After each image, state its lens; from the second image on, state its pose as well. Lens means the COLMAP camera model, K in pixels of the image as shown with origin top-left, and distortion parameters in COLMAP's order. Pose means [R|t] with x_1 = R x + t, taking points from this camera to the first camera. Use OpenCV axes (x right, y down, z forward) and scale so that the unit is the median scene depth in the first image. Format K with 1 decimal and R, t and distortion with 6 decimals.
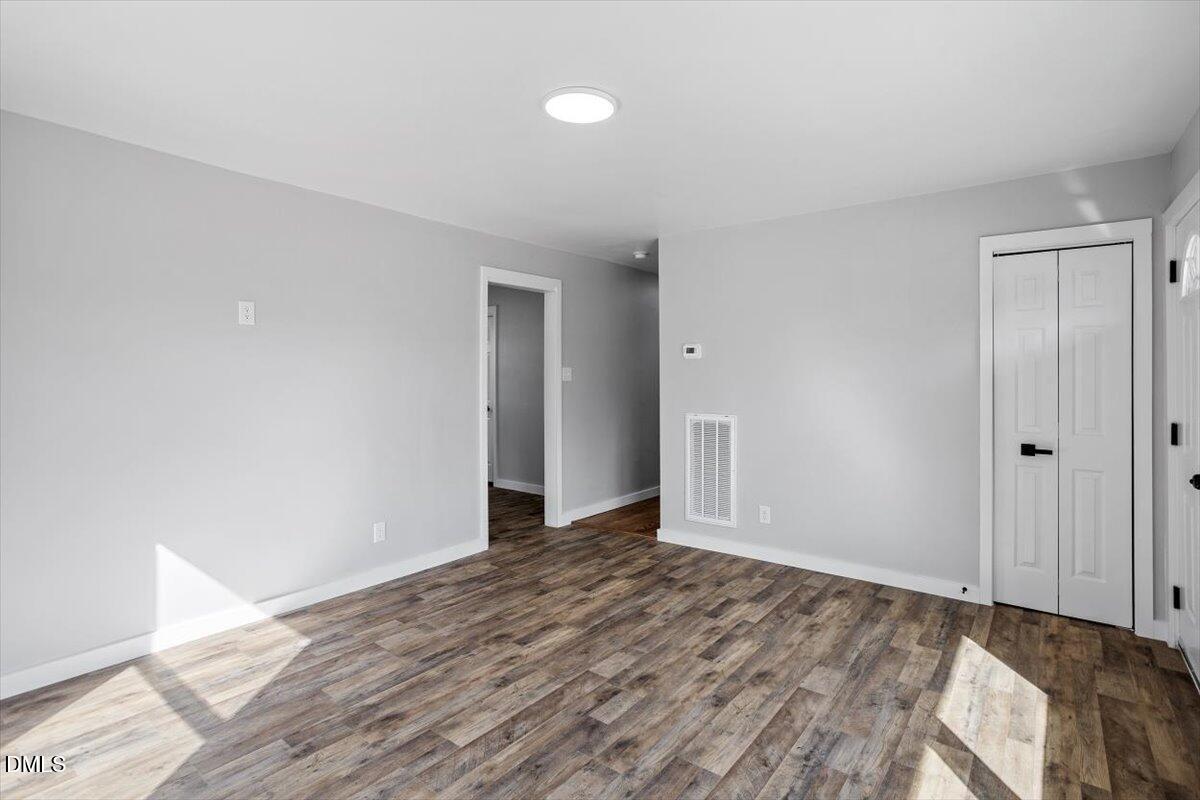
lens RADIAL K [[587.7, 0, 601.5], [0, 587.7, 363.6], [0, 0, 1]] dist [-0.038091, 0.017431]
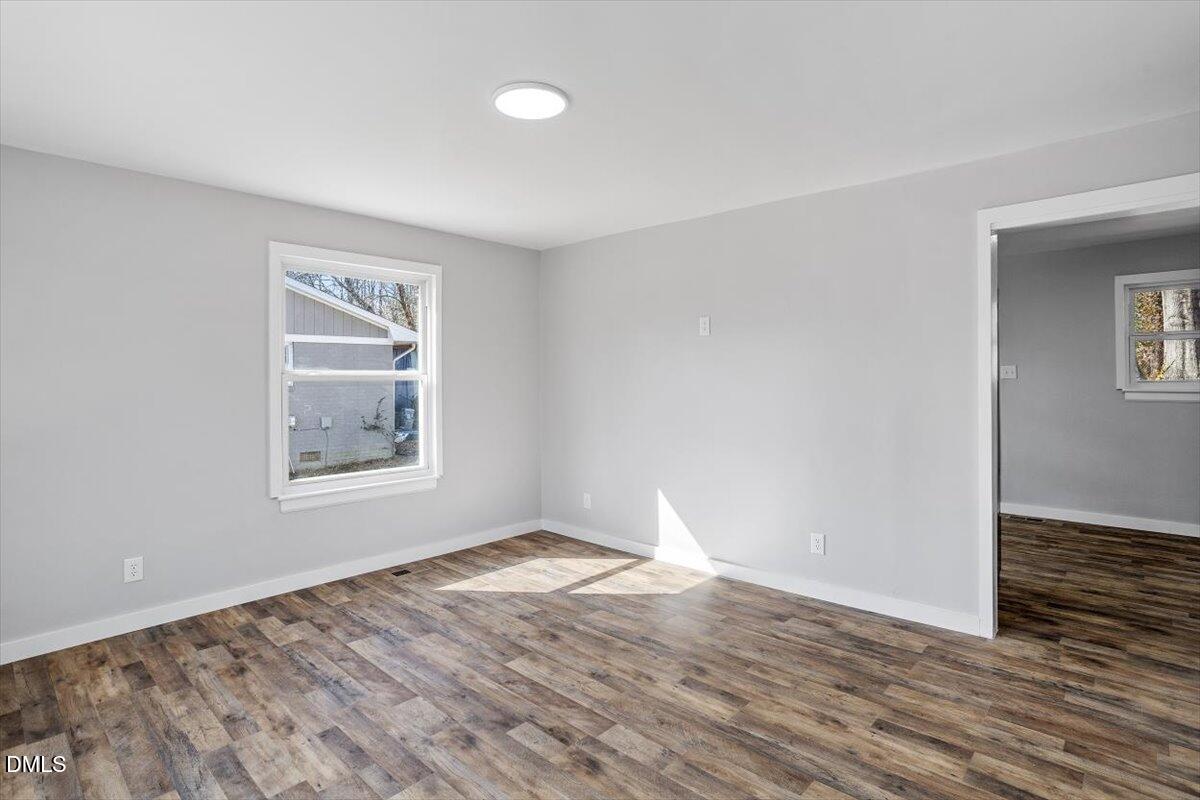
lens RADIAL K [[593.3, 0, 608.9], [0, 593.3, 385.7], [0, 0, 1]] dist [-0.026078, 0.007390]
pose [[-0.068988, 0.015822, -0.997492, 0.726917], [0.026887, 0.999540, 0.013995, 0.018467], [0.997255, -0.025855, -0.069382, 0.930794]]
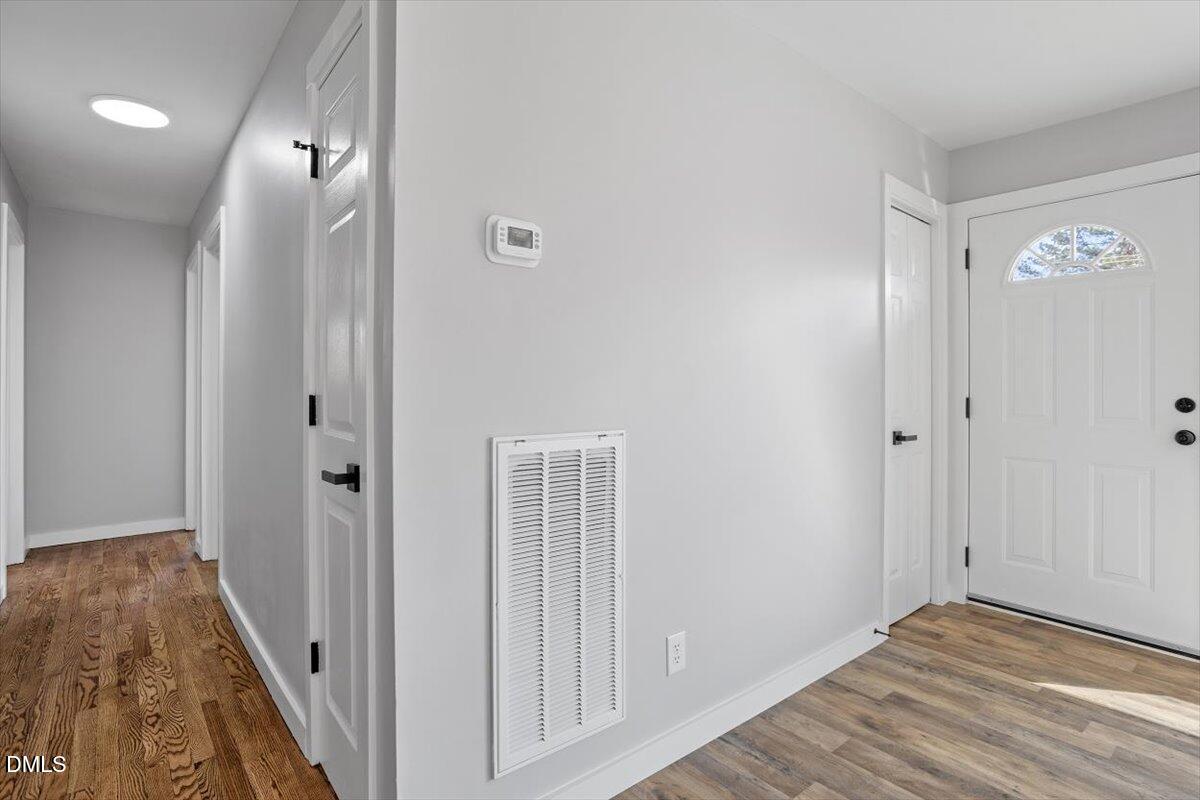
lens RADIAL K [[587.7, 0, 594.6], [0, 587.7, 383.7], [0, 0, 1]] dist [-0.038091, 0.017431]
pose [[0.206233, 0.011495, 0.978435, -0.222194], [-0.013976, 0.999864, -0.008801, 0.087525], [-0.978403, -0.011860, 0.206365, 1.345009]]
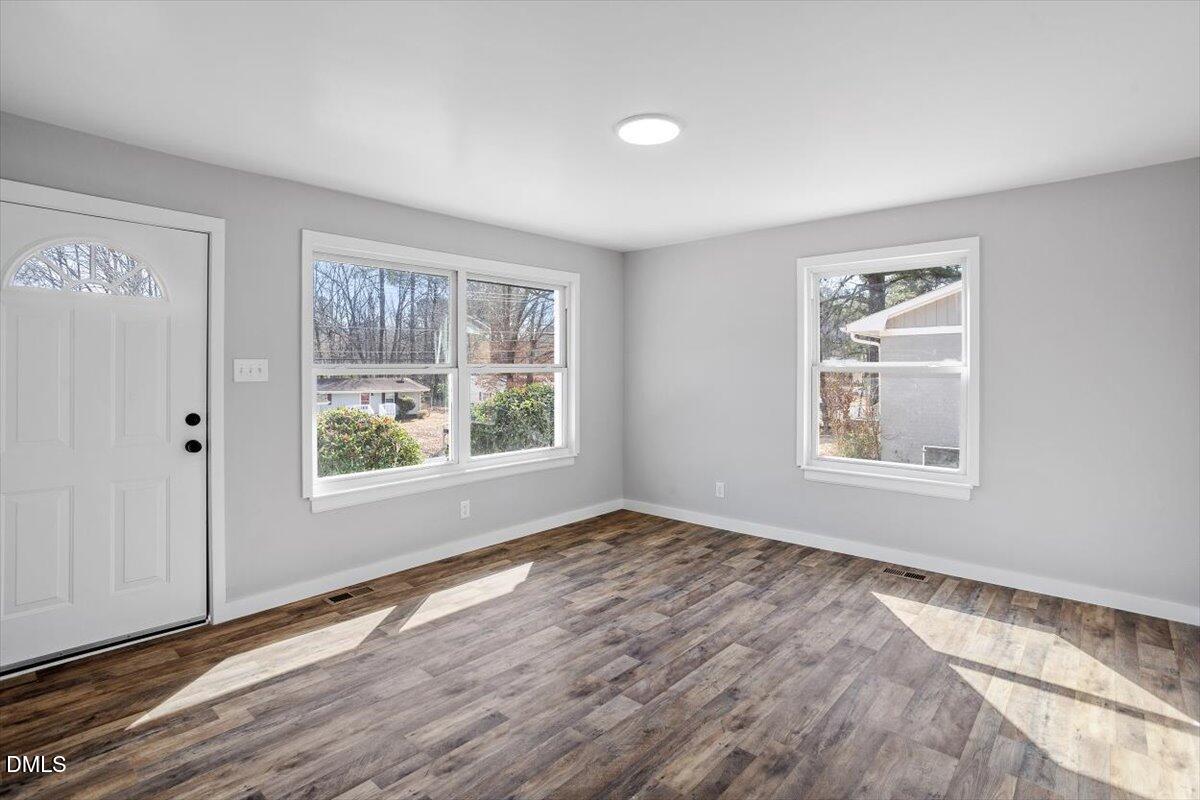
lens RADIAL K [[587.7, 0, 613.7], [0, 587.7, 364.3], [0, 0, 1]] dist [-0.038091, 0.017431]
pose [[-0.999074, 0.001137, 0.043000, -0.014062], [-0.000074, 0.999603, -0.028163, 0.032605], [-0.043015, -0.028140, -0.998678, 1.661917]]
